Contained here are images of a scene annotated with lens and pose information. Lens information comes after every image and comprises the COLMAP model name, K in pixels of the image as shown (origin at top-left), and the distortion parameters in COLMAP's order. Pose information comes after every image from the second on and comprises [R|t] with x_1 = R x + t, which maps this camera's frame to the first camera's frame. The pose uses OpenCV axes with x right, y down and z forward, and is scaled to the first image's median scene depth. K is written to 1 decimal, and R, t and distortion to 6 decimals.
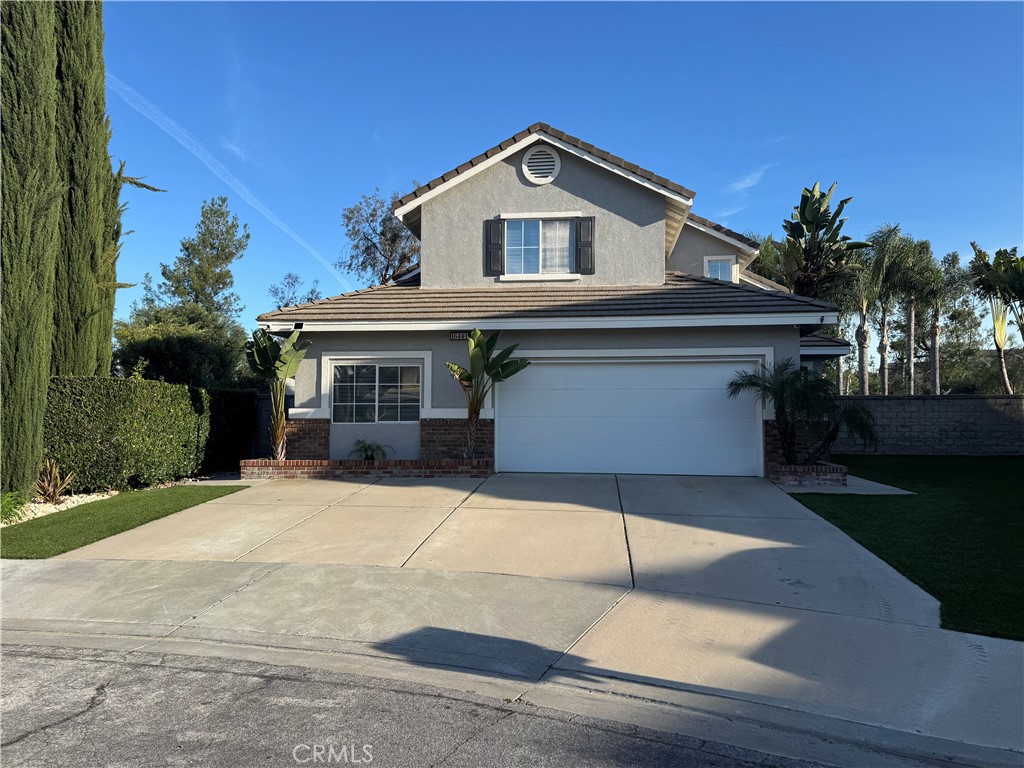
lens RADIAL K [[725.5, 0, 512.0], [0, 725.5, 384.0], [0, 0, 1]] dist [0.093512, -0.107995]
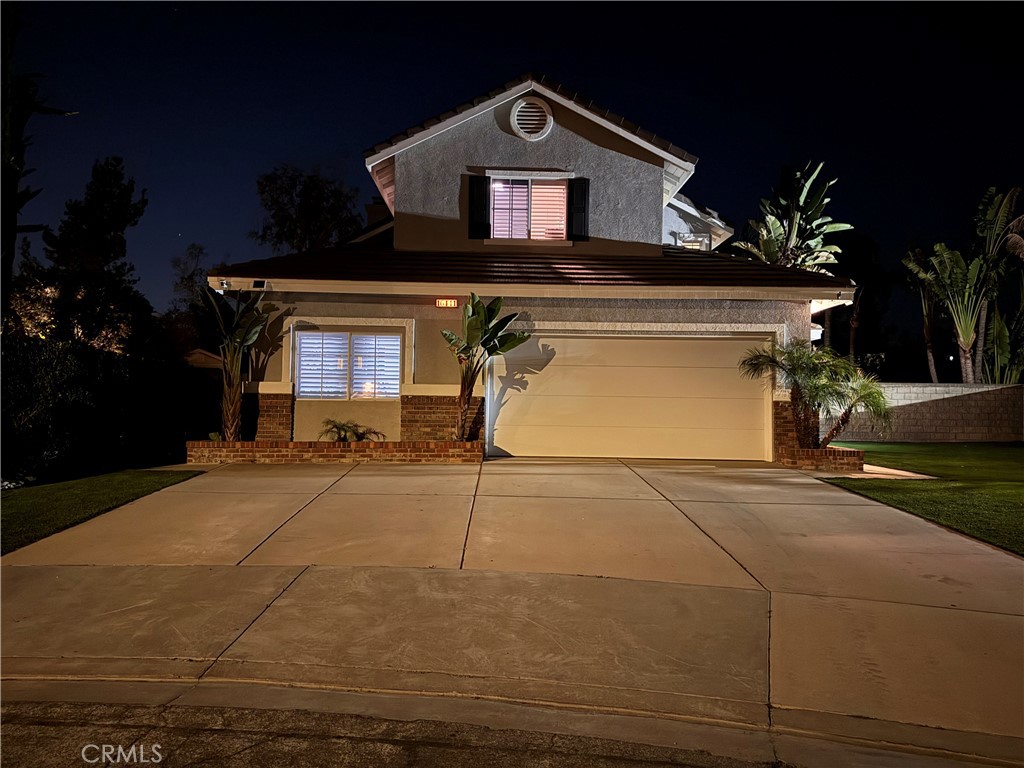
lens RADIAL K [[722.0, 0, 512.0], [0, 722.0, 384.0], [0, 0, 1]] dist [0.067144, -0.081957]
pose [[0.989467, 0.016520, 0.143810, -0.133189], [-0.018469, 0.999755, 0.012222, 0.023408], [-0.143573, -0.014749, 0.989530, 0.130805]]
